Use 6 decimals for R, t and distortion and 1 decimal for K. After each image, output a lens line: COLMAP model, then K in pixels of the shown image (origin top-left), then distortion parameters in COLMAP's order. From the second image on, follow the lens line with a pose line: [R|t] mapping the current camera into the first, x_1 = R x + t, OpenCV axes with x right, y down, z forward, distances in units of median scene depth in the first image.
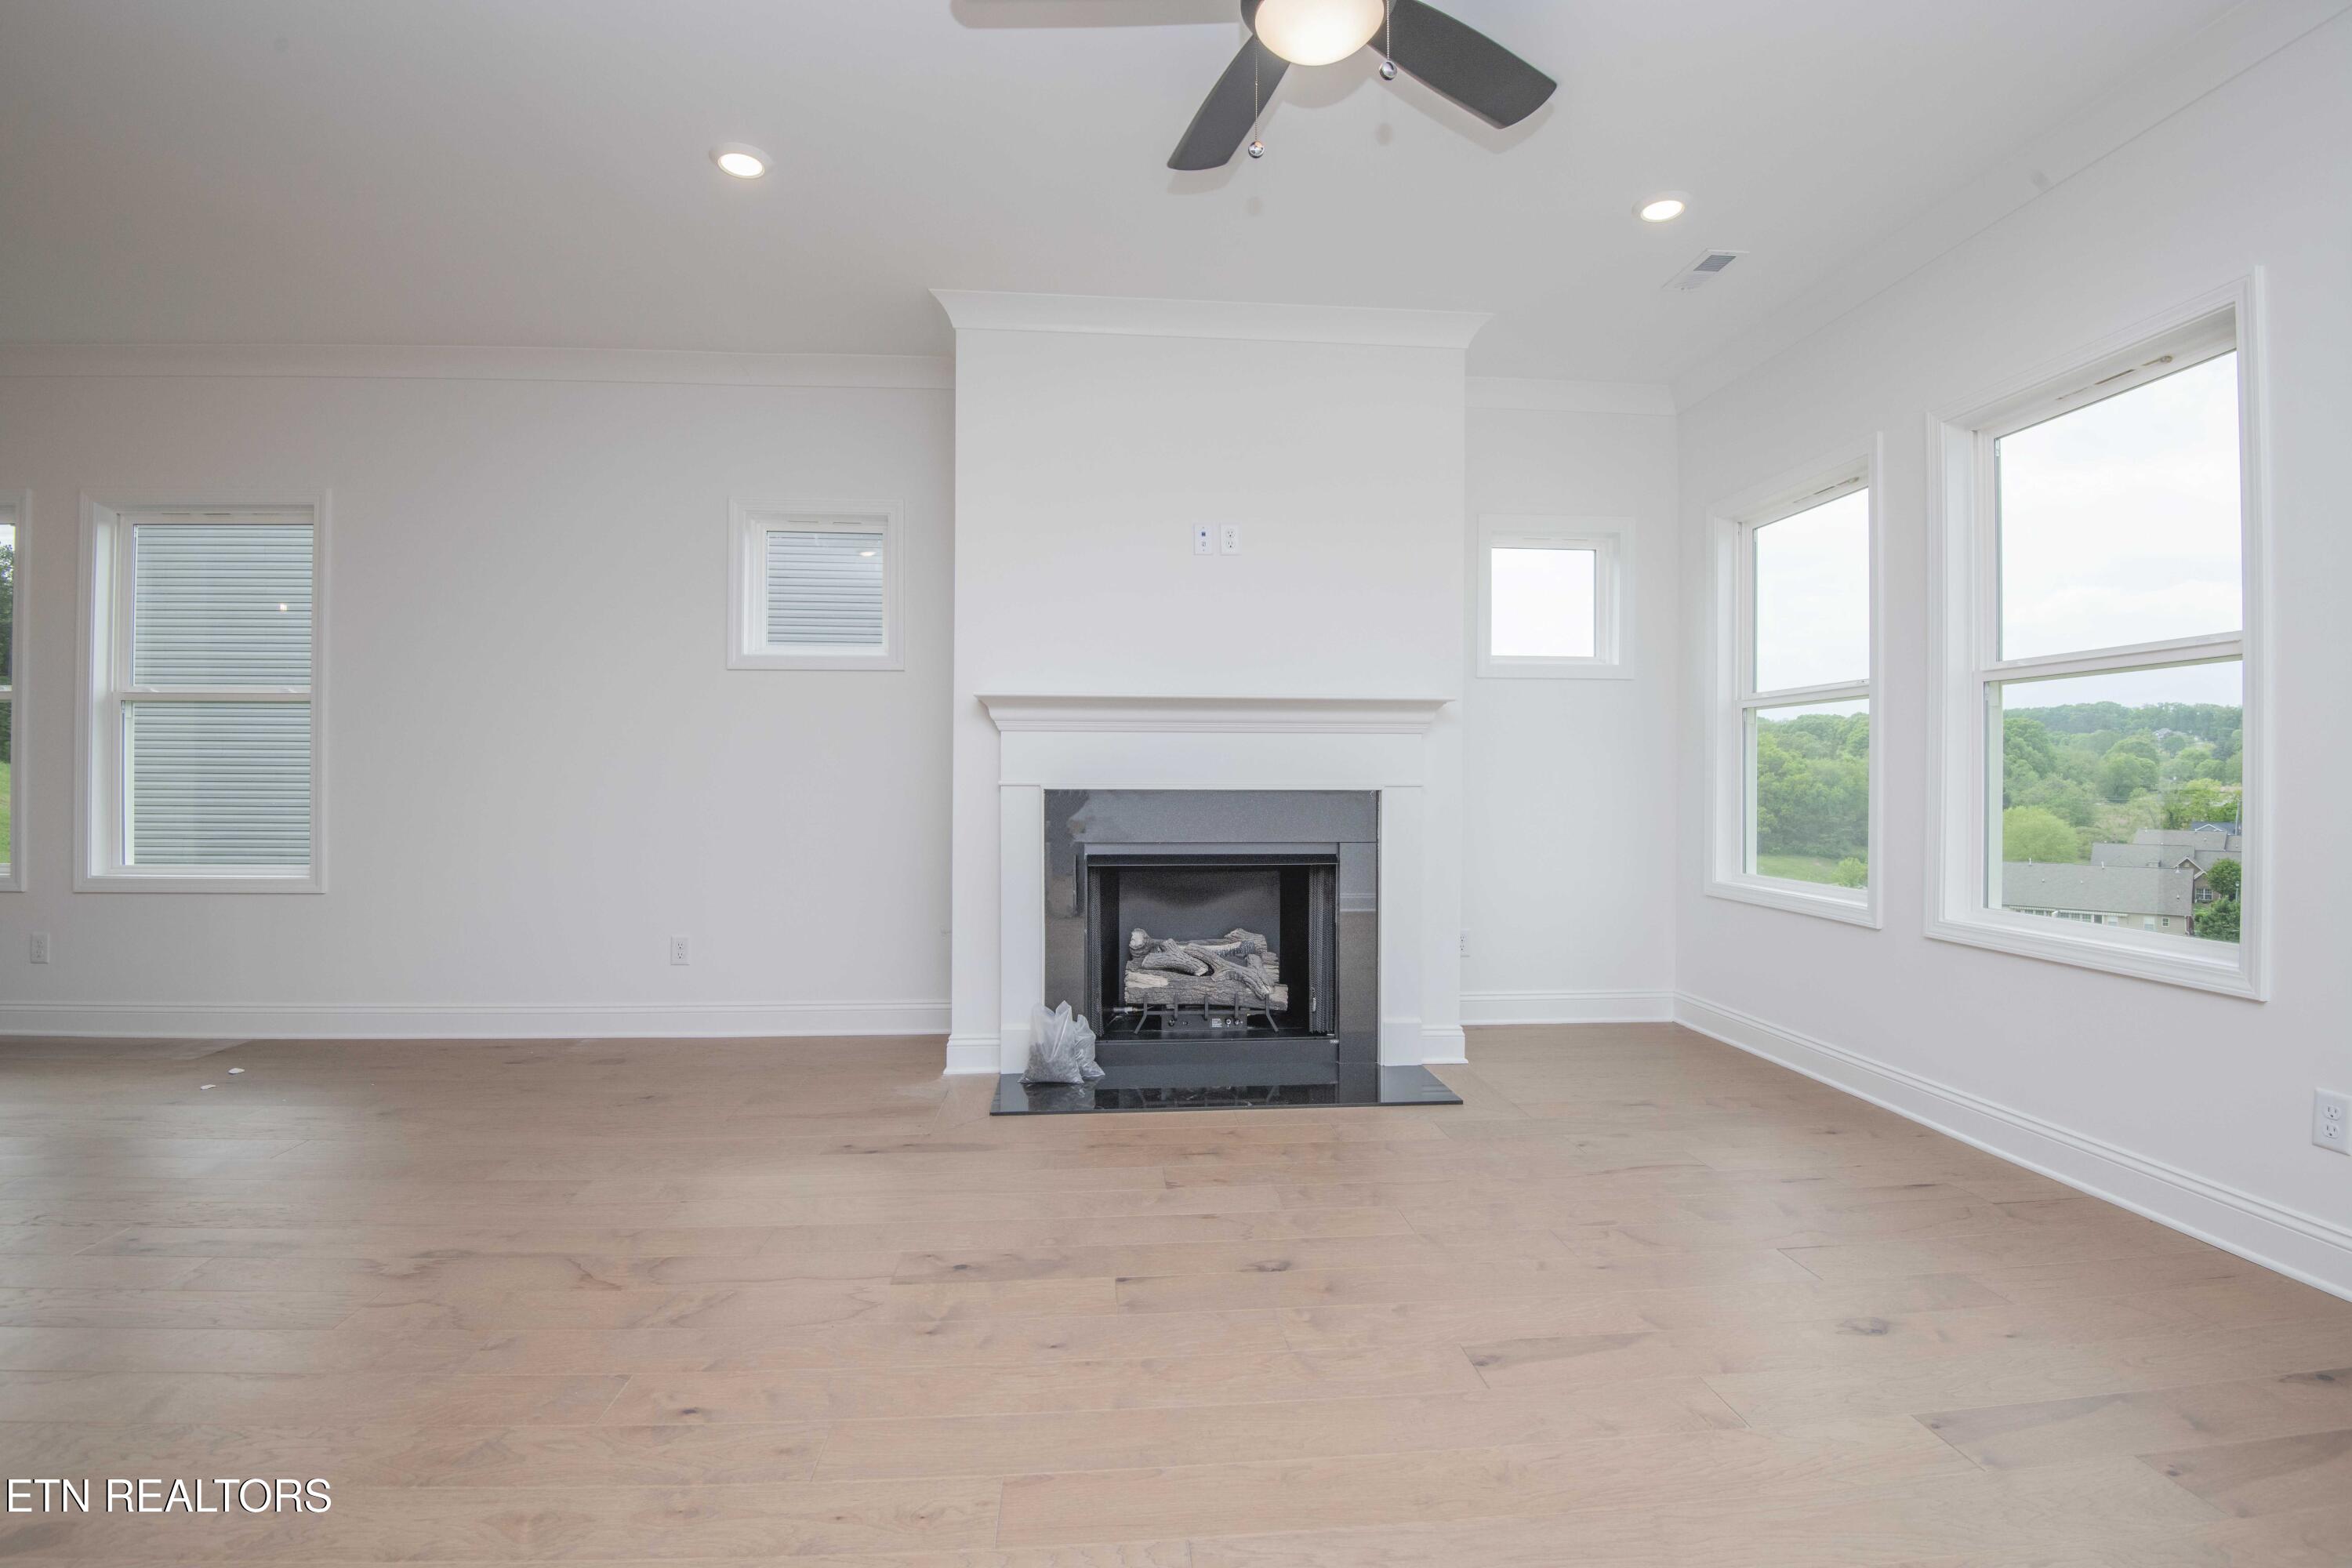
lens RADIAL K [[1085.7, 0, 1184.4], [0, 1085.7, 780.9], [0, 0, 1]] dist [-0.007256, -0.023604]
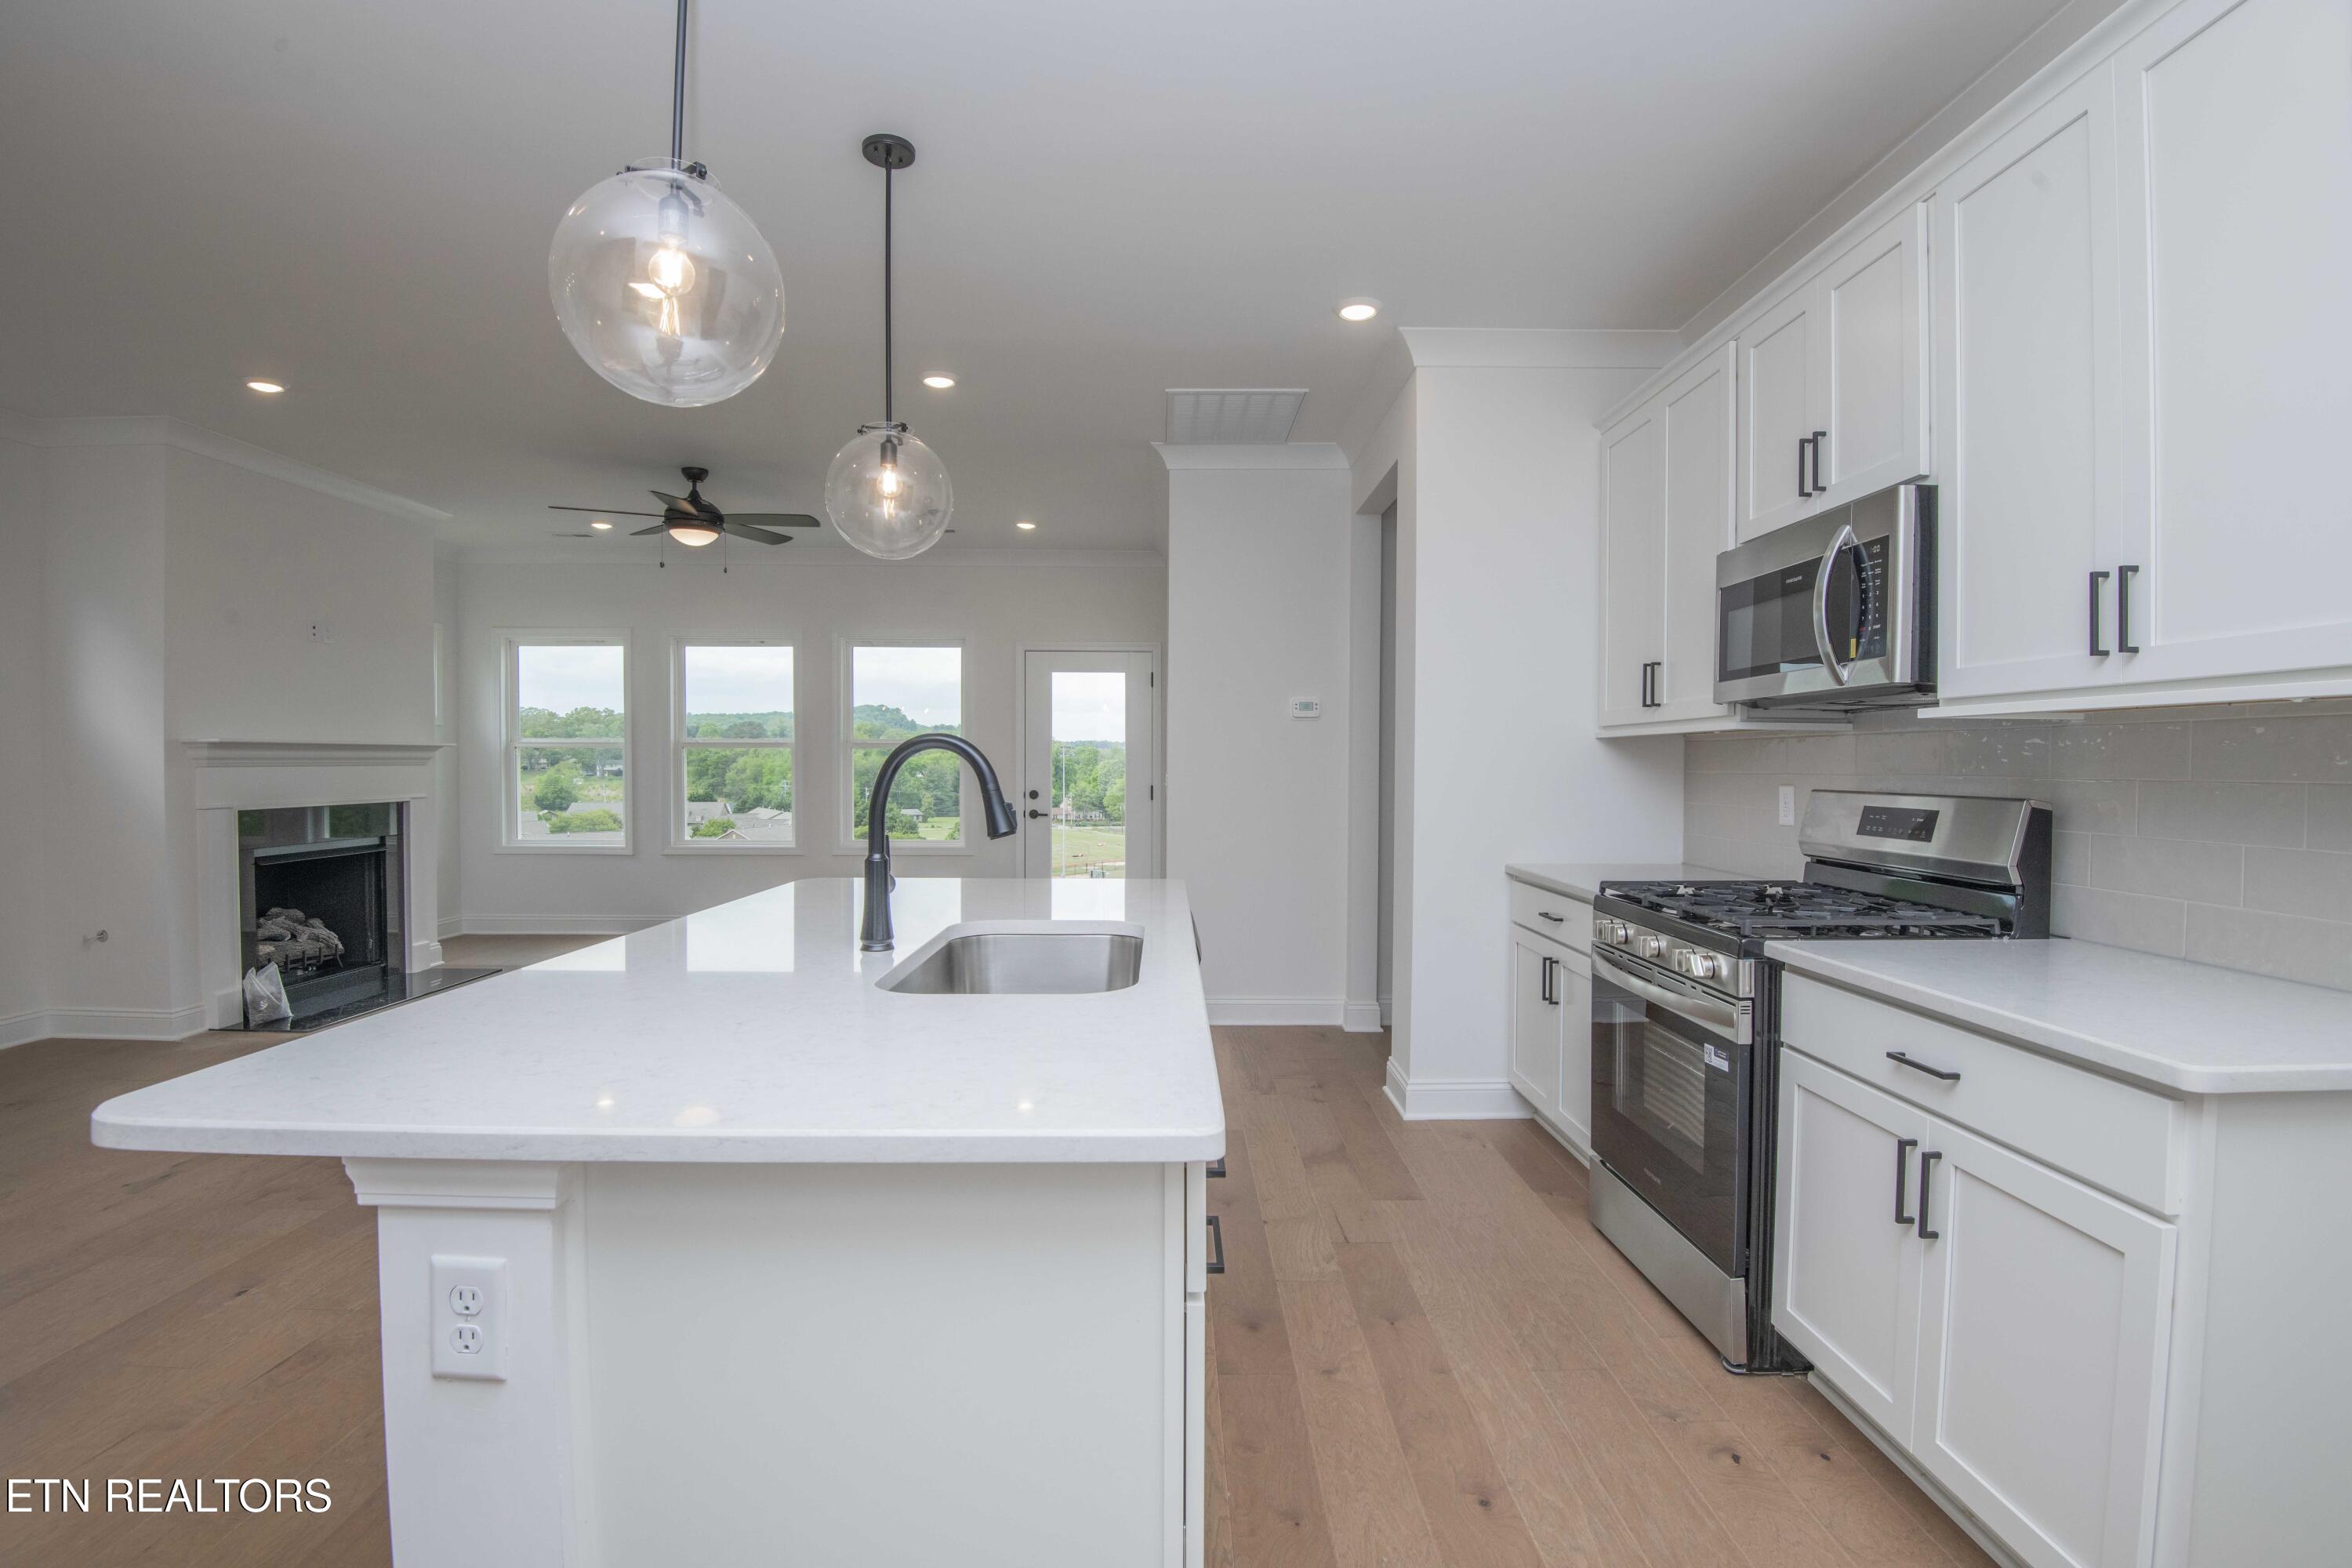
lens RADIAL K [[1085.7, 0, 1184.4], [0, 1085.7, 780.9], [0, 0, 1]] dist [-0.007256, -0.023604]
pose [[0.072278, -0.022978, 0.997120, -1.306462], [0.000455, 0.999735, 0.023005, -0.056645], [-0.997384, -0.001209, 0.072270, -0.249272]]
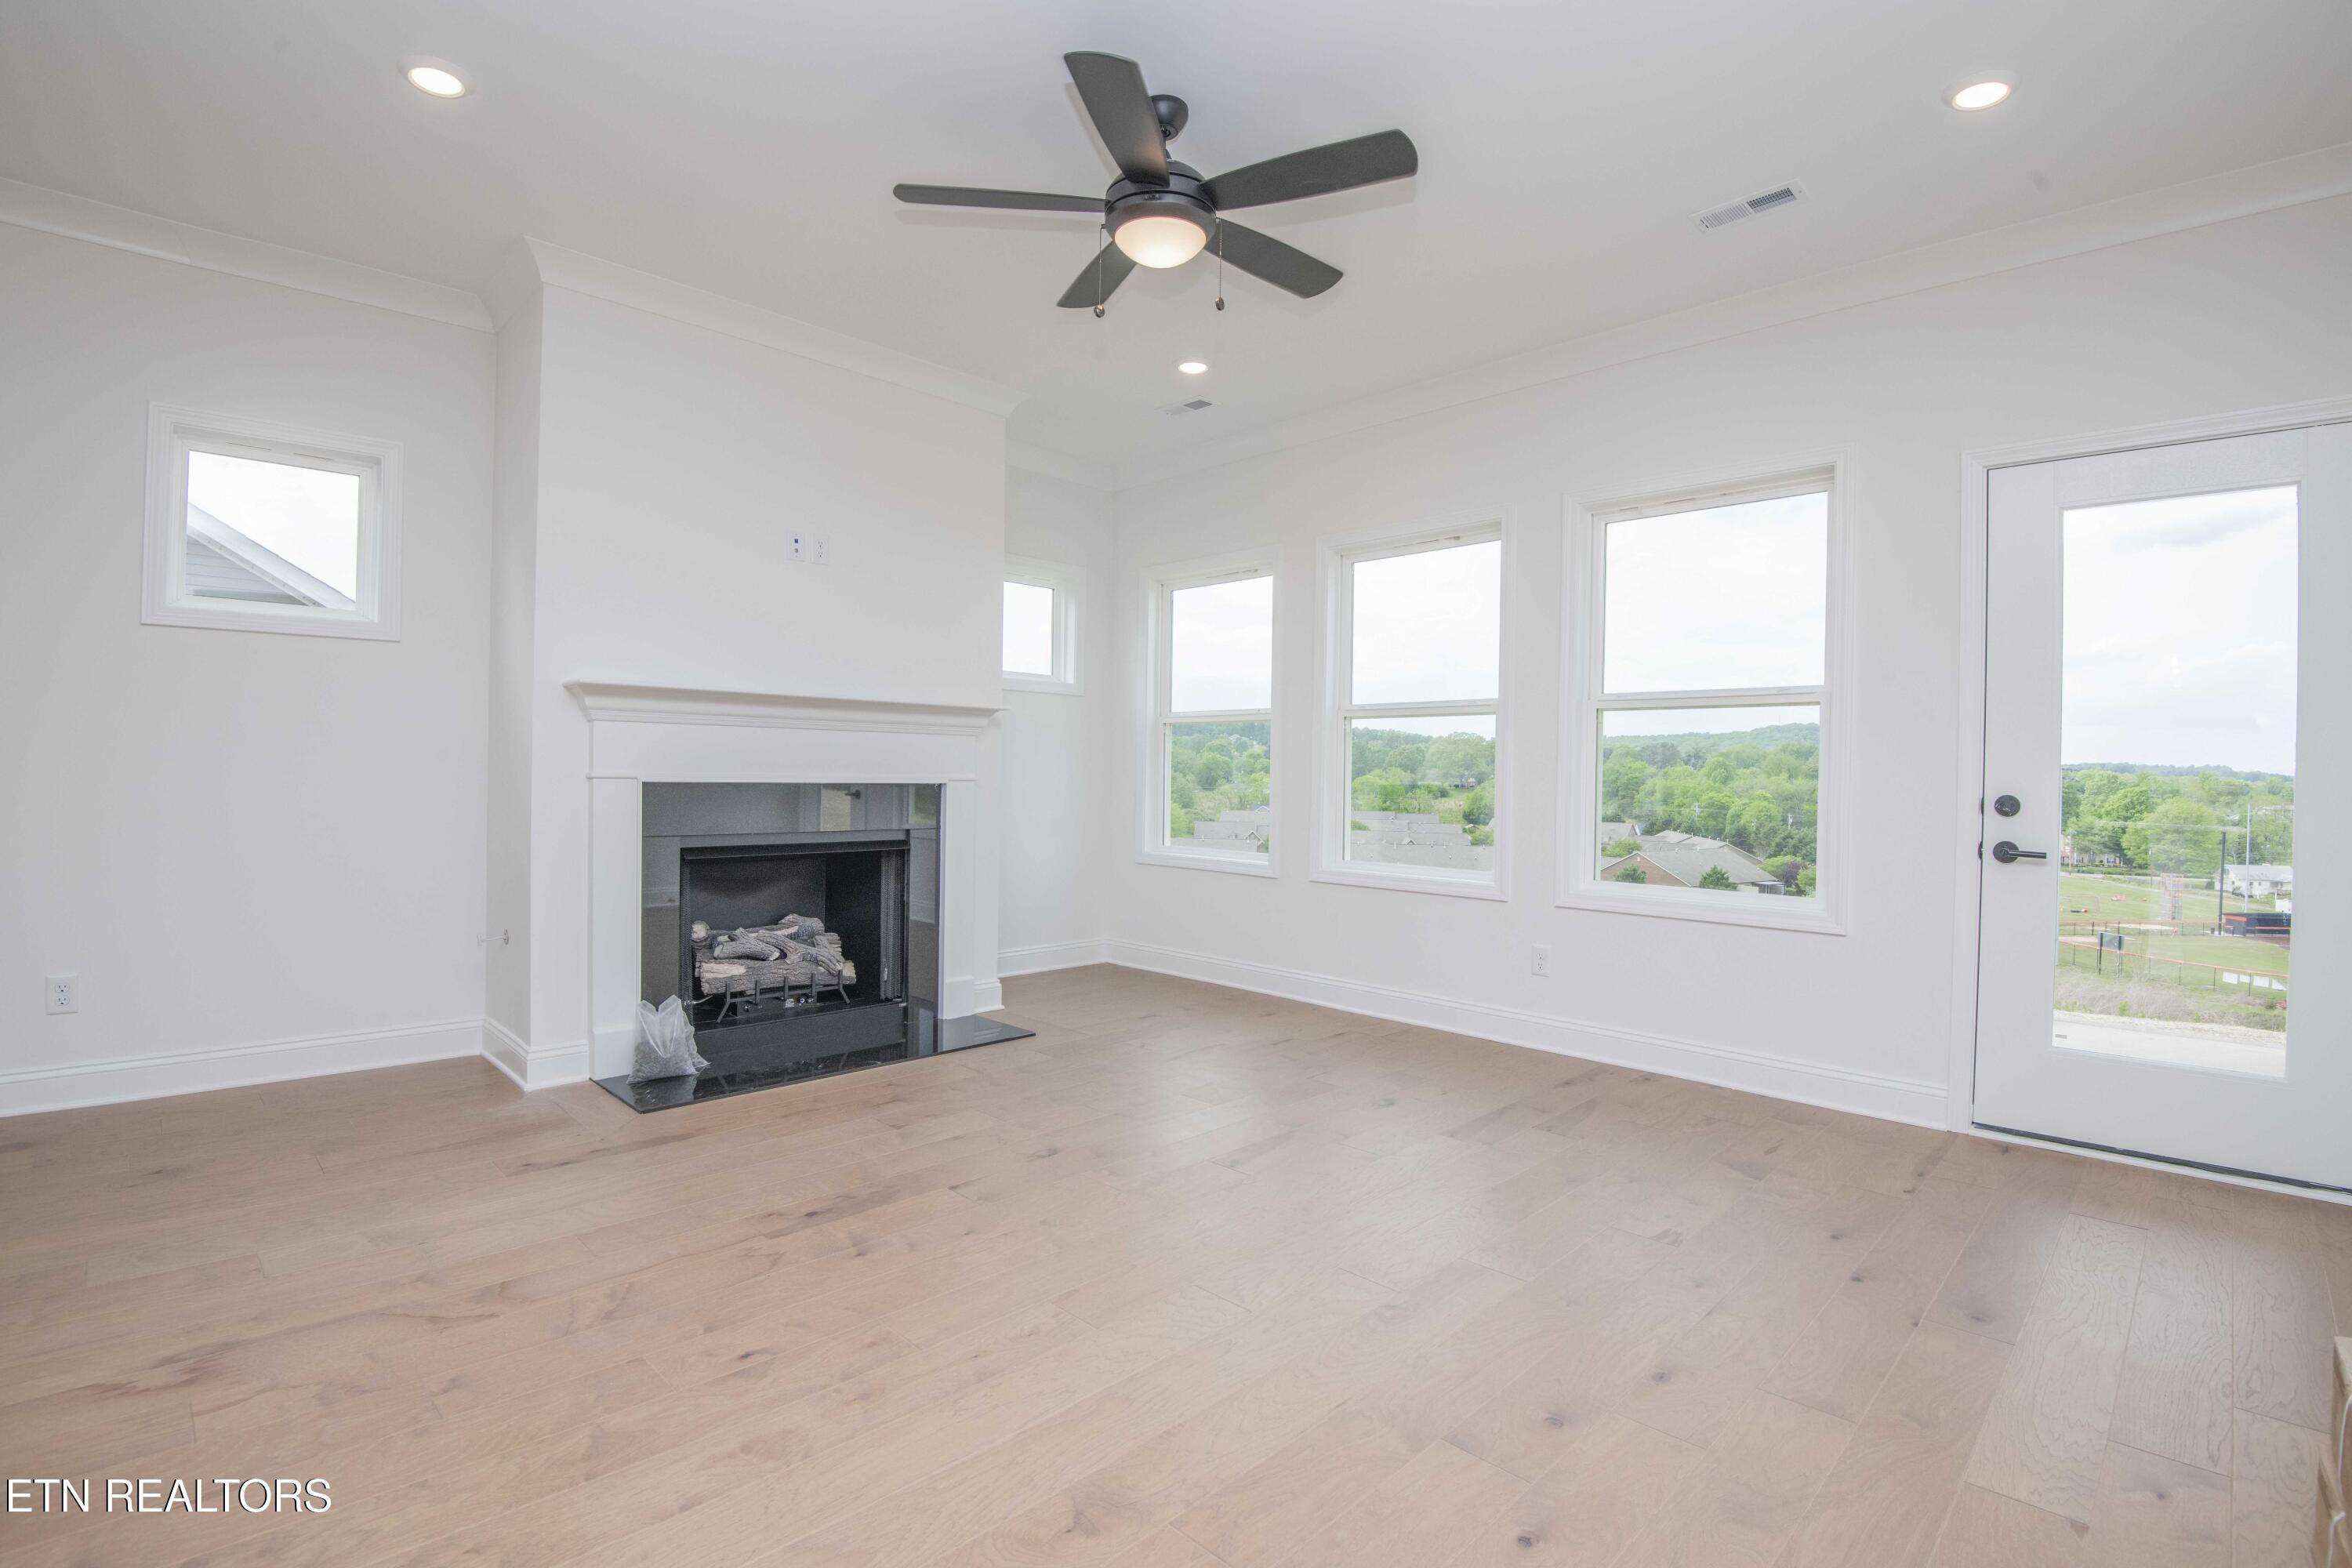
lens RADIAL K [[1085.7, 0, 1184.4], [0, 1085.7, 780.9], [0, 0, 1]] dist [-0.007256, -0.023604]
pose [[0.763922, 0.003353, 0.645300, -0.372936], [-0.010314, 0.999922, 0.007014, -0.004981], [-0.645226, -0.012014, 0.763897, -0.054562]]
